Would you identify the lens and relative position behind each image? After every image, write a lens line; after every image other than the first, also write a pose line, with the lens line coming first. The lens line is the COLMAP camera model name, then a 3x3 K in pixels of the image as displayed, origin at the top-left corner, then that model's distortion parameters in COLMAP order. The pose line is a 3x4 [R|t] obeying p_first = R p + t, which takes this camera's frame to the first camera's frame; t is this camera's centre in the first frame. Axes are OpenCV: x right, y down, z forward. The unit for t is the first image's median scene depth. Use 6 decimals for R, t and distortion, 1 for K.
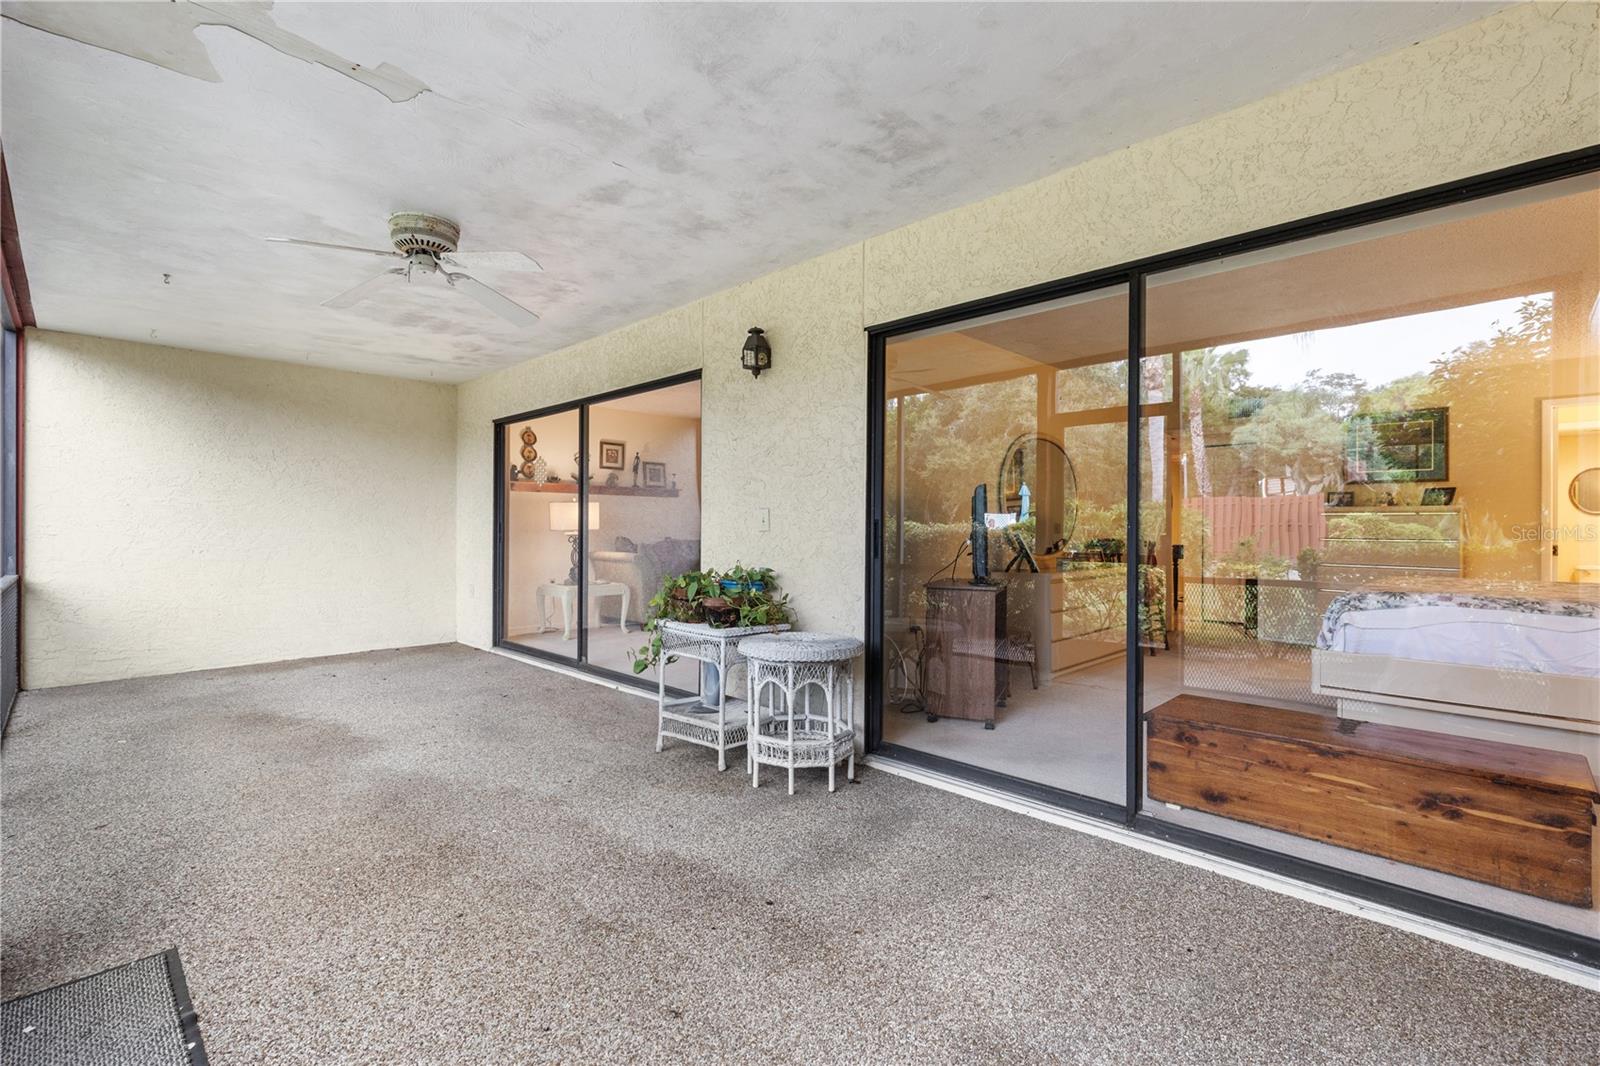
lens RADIAL K [[721.6, 0, 798.9], [0, 721.6, 524.8], [0, 0, 1]] dist [0.004576, 0.000125]
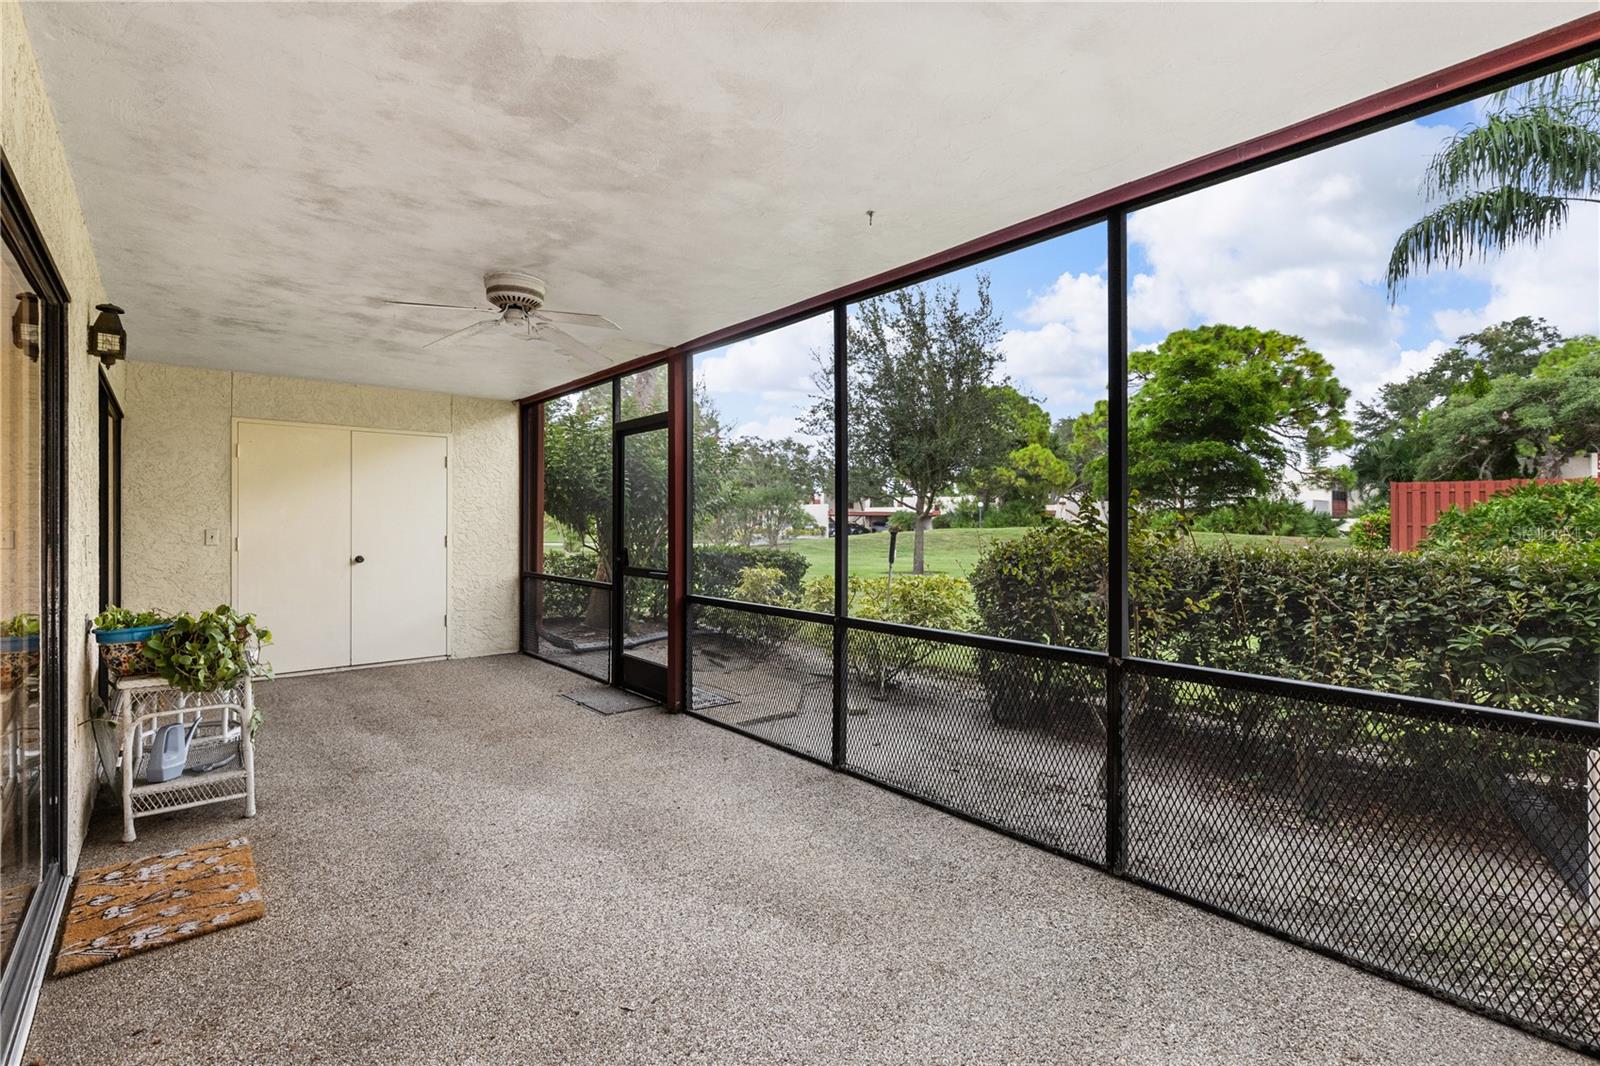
lens RADIAL K [[721.6, 0, 798.9], [0, 721.6, 524.8], [0, 0, 1]] dist [0.004576, 0.000125]
pose [[-0.997188, -0.003371, 0.074864, -0.987865], [-0.003424, 0.999994, -0.000581, -0.041316], [-0.074861, -0.000836, -0.997194, 1.975544]]
